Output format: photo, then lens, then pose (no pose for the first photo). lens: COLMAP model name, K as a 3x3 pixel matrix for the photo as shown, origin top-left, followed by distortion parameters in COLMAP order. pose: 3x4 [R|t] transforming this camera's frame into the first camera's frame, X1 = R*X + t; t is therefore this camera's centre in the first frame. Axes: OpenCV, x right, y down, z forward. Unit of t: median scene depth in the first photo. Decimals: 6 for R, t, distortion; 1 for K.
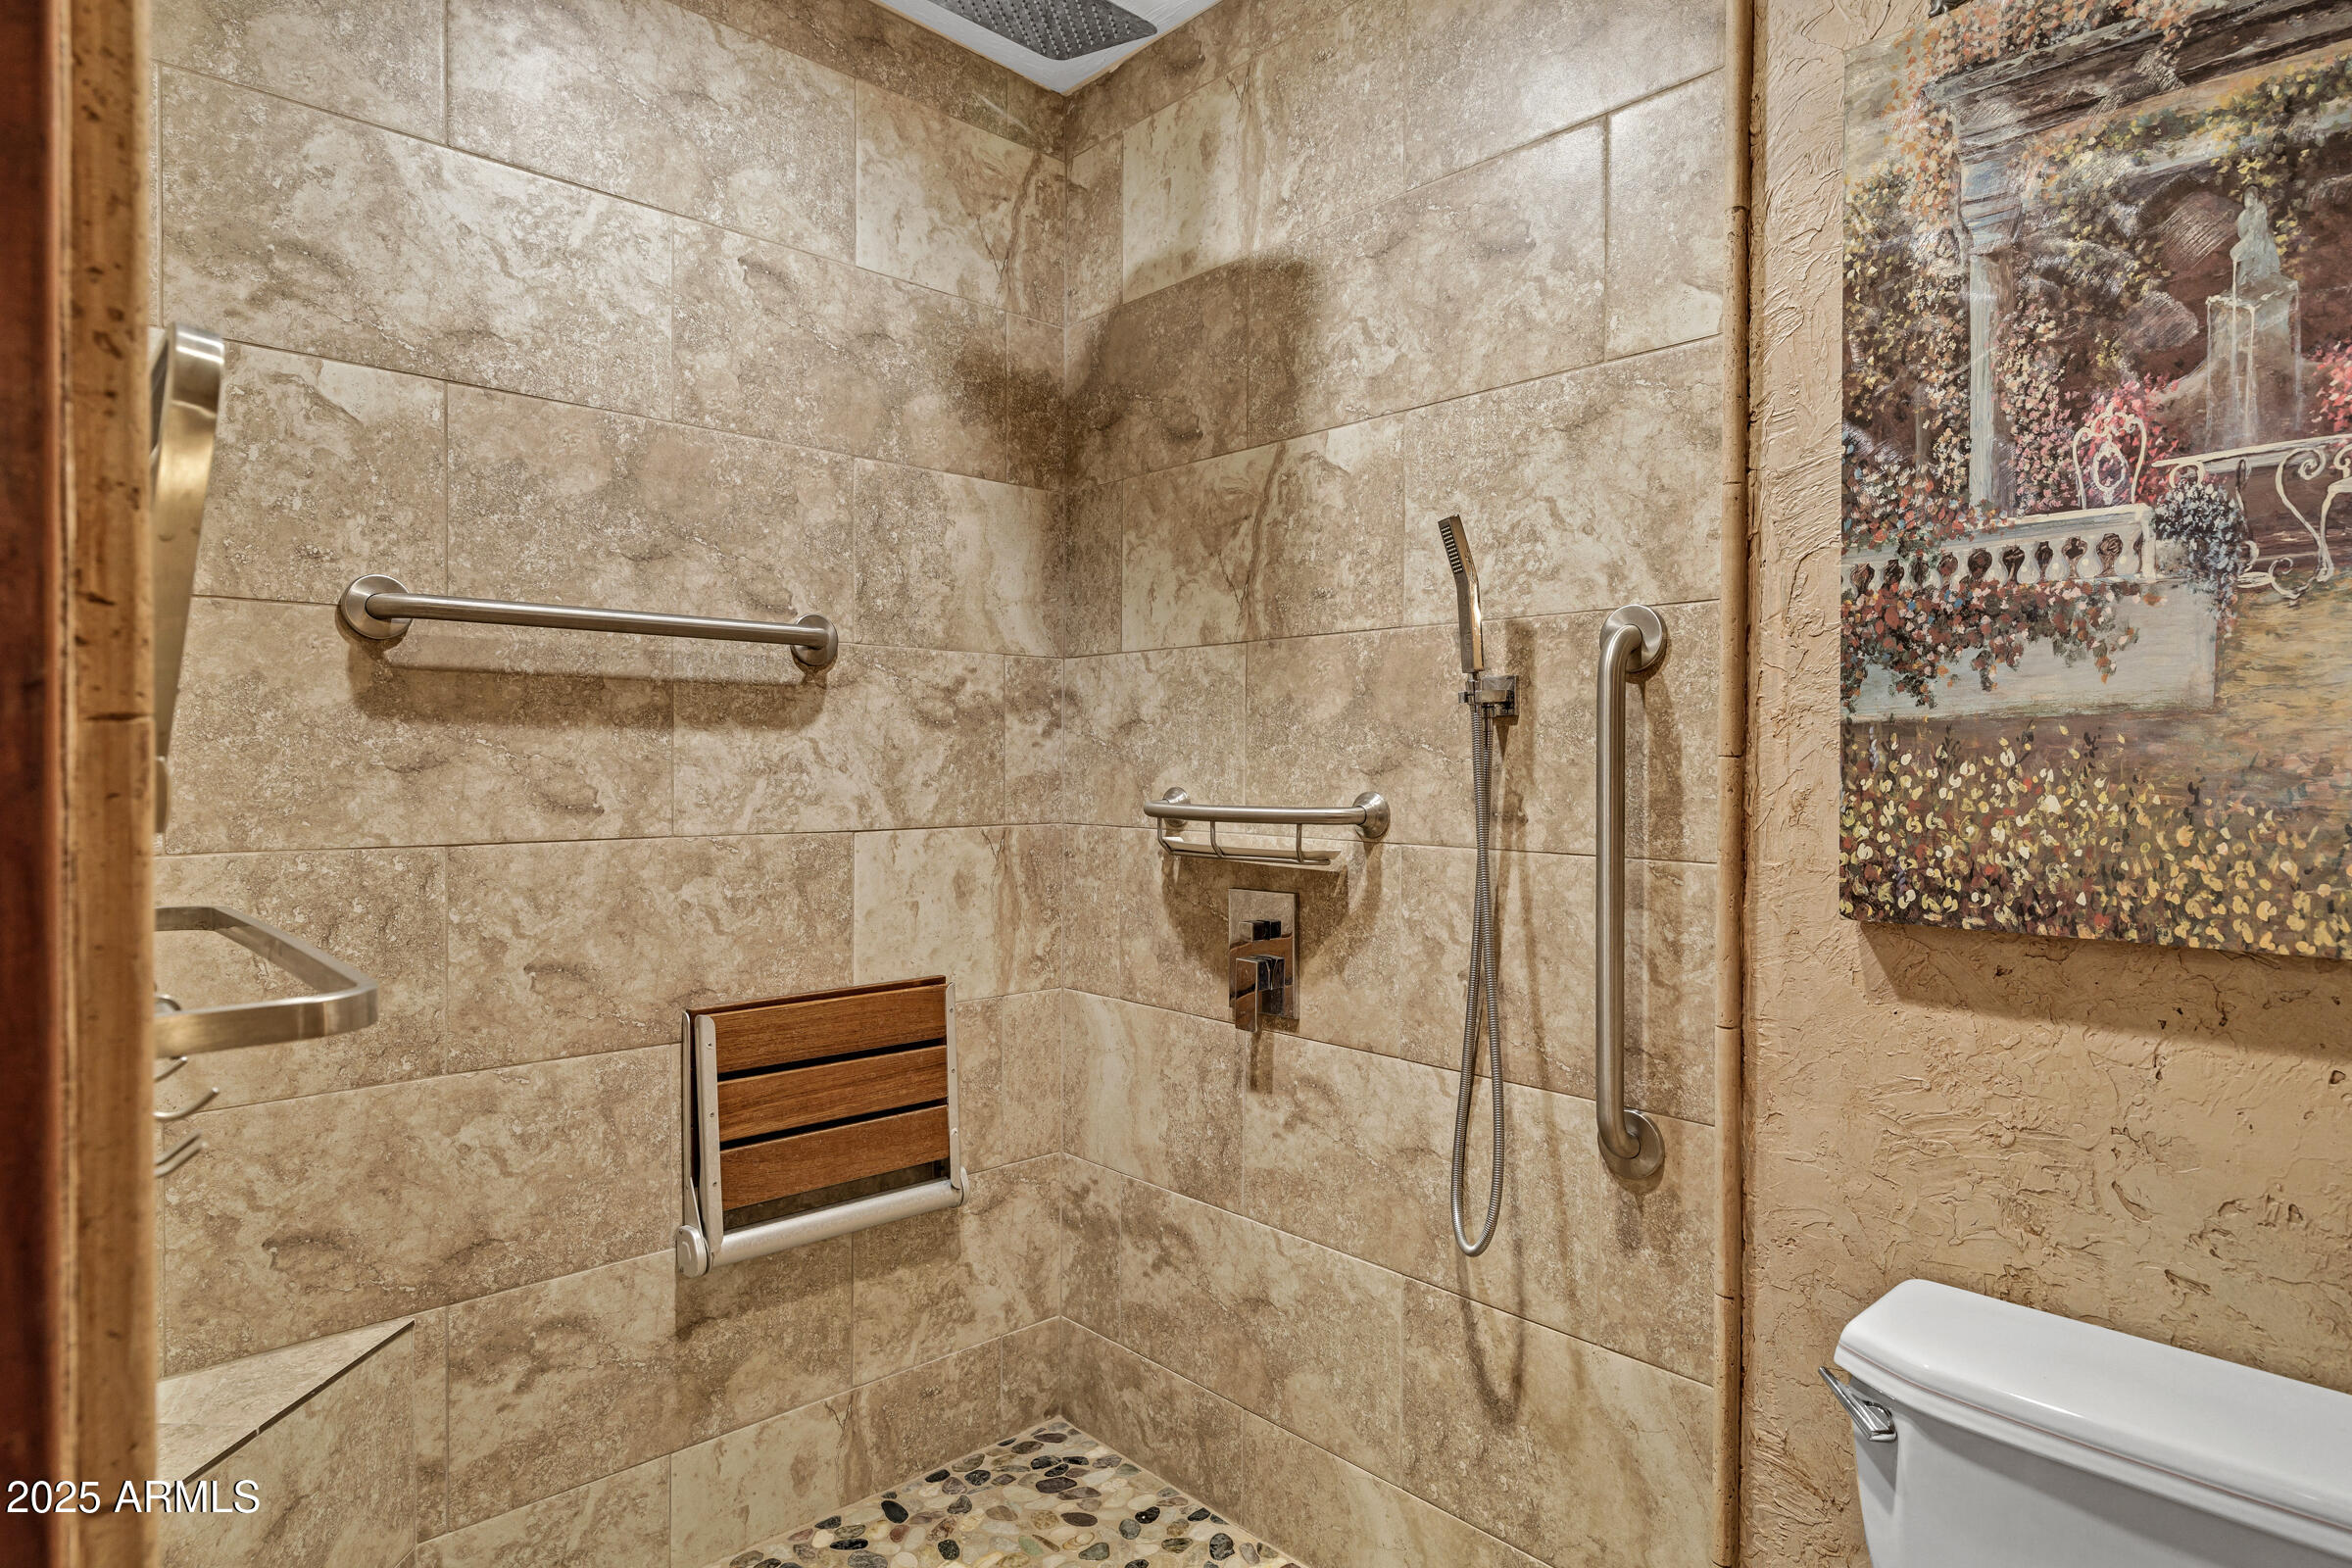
lens RADIAL K [[1321.1, 0, 1175.6], [0, 1321.1, 777.3], [0, 0, 1]] dist [0.000244, -0.002477]
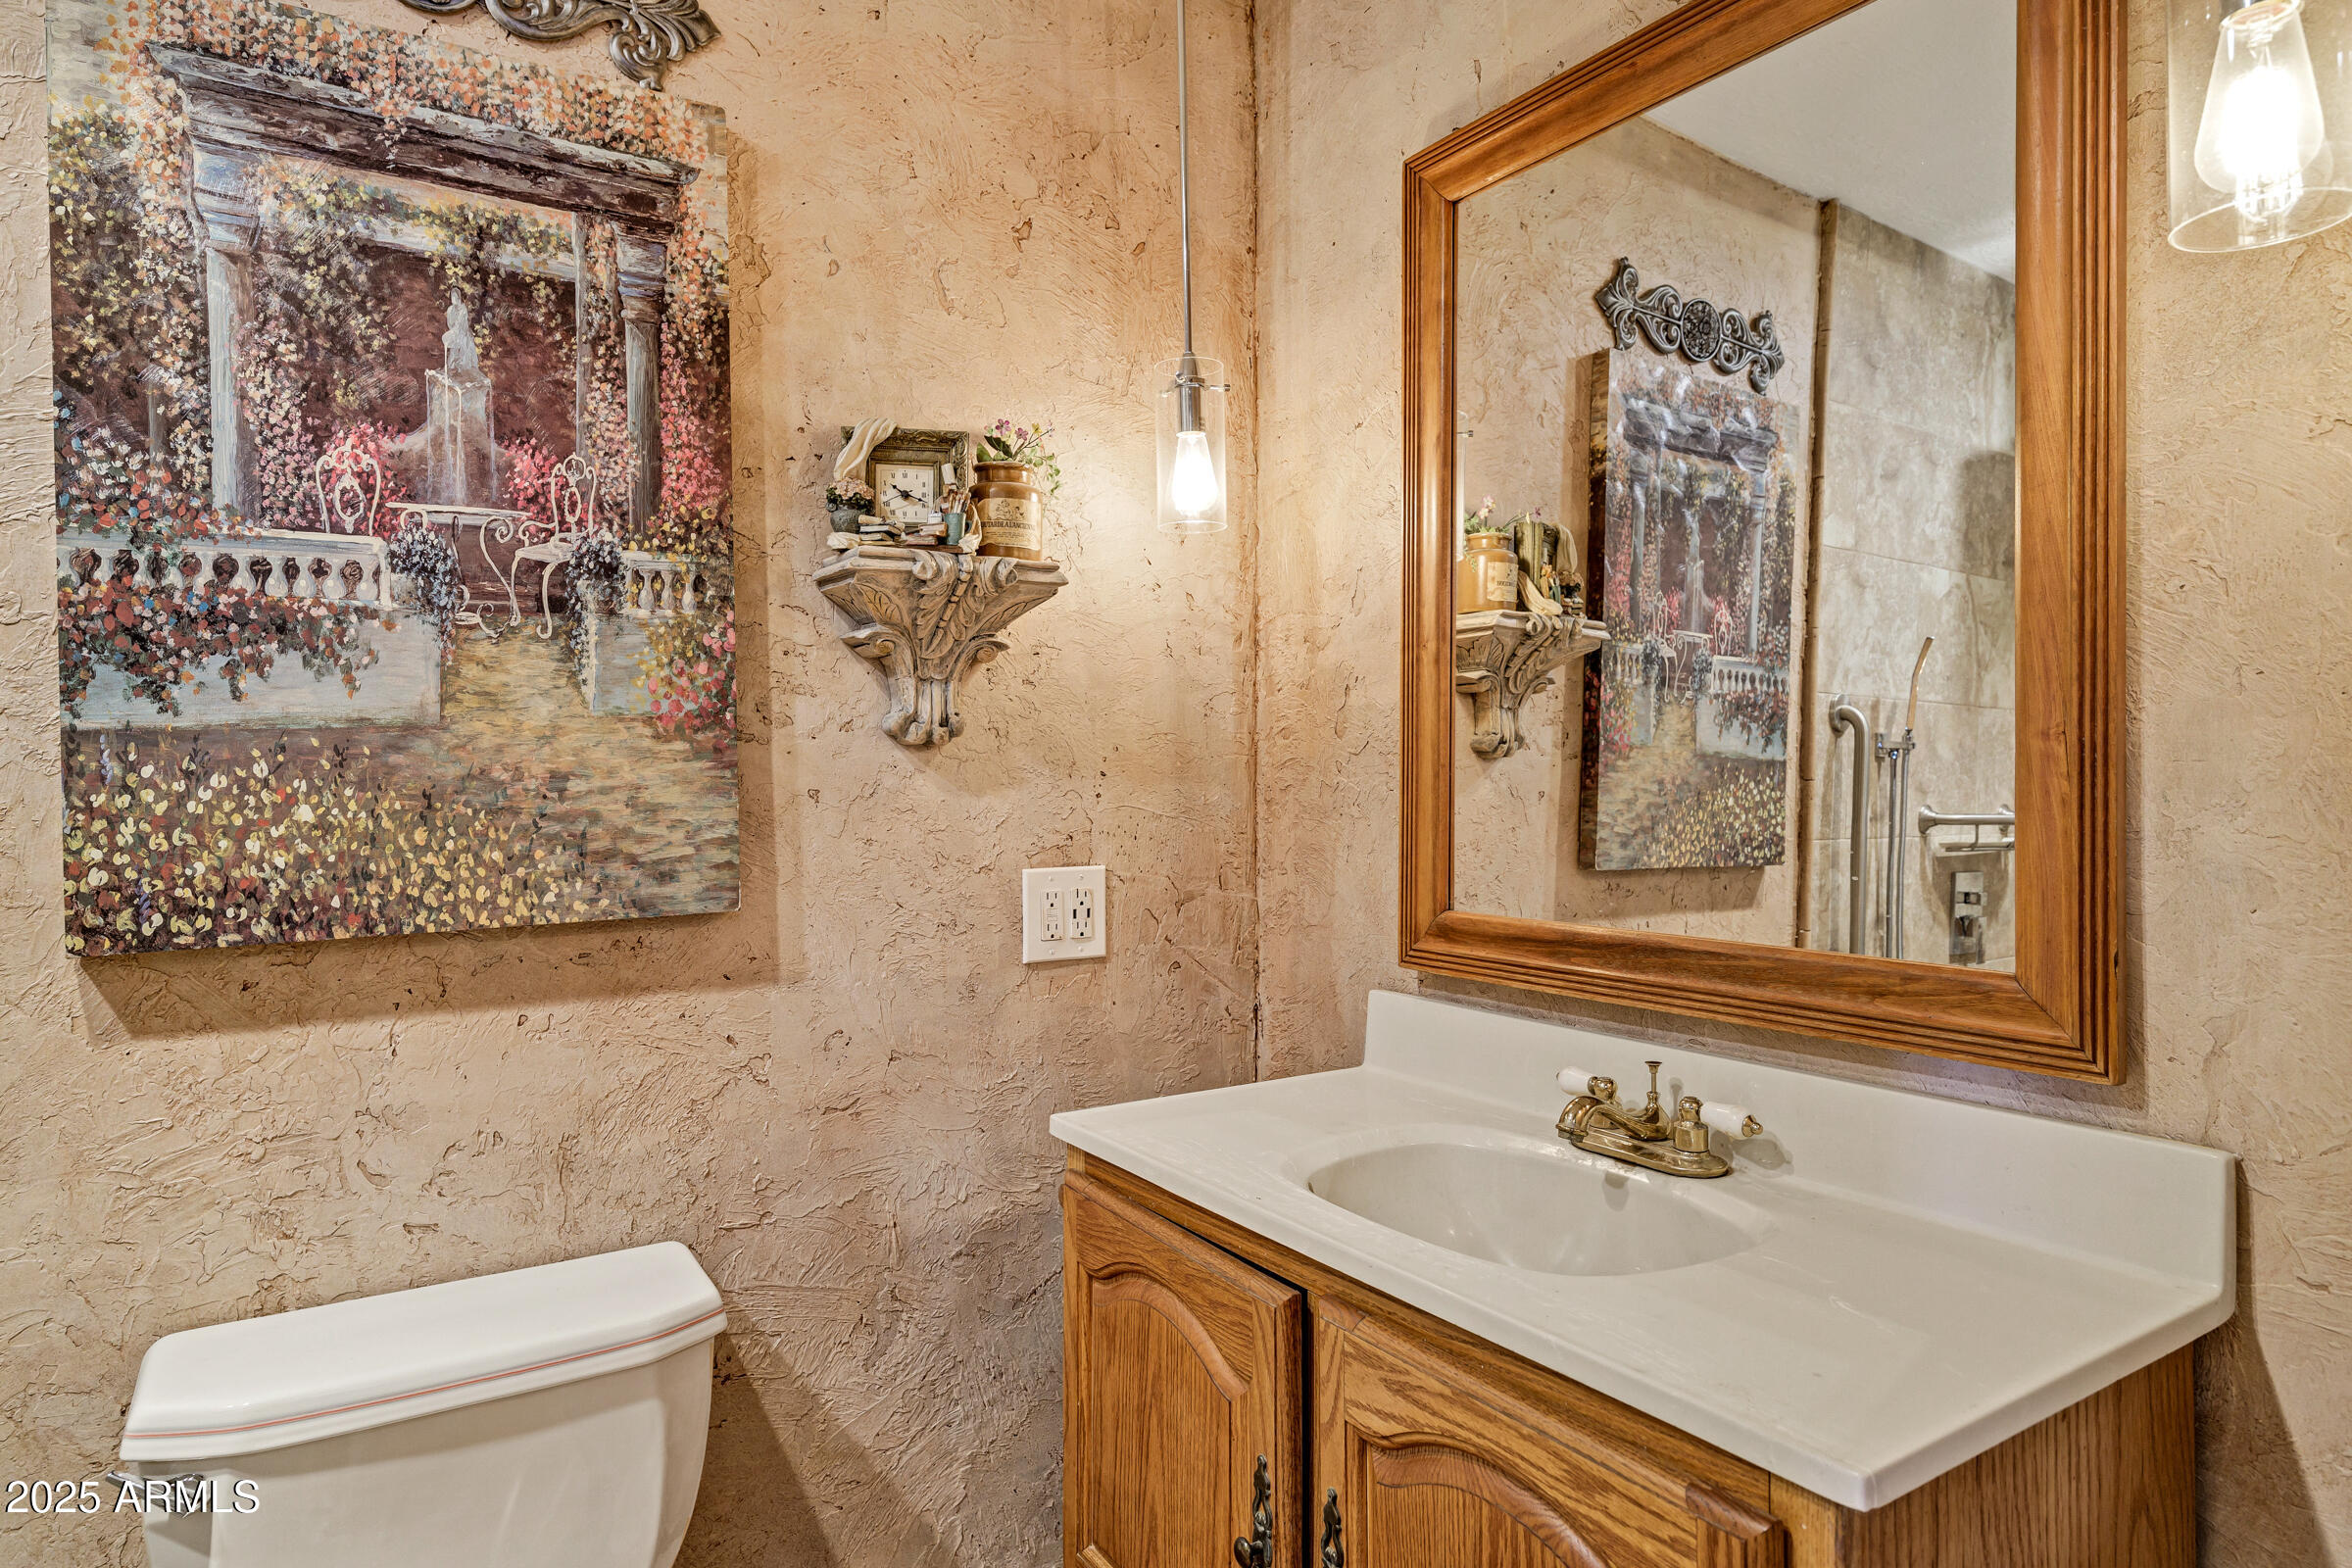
lens RADIAL K [[1353.2, 0, 1175.9], [0, 1353.2, 778.6], [0, 0, 1]] dist [-0.005684, -0.001234]
pose [[0.152704, -0.013291, 0.988183, -0.273066], [0.022363, 0.999700, 0.009990, -0.002186], [-0.988019, 0.020573, 0.152956, 0.165462]]
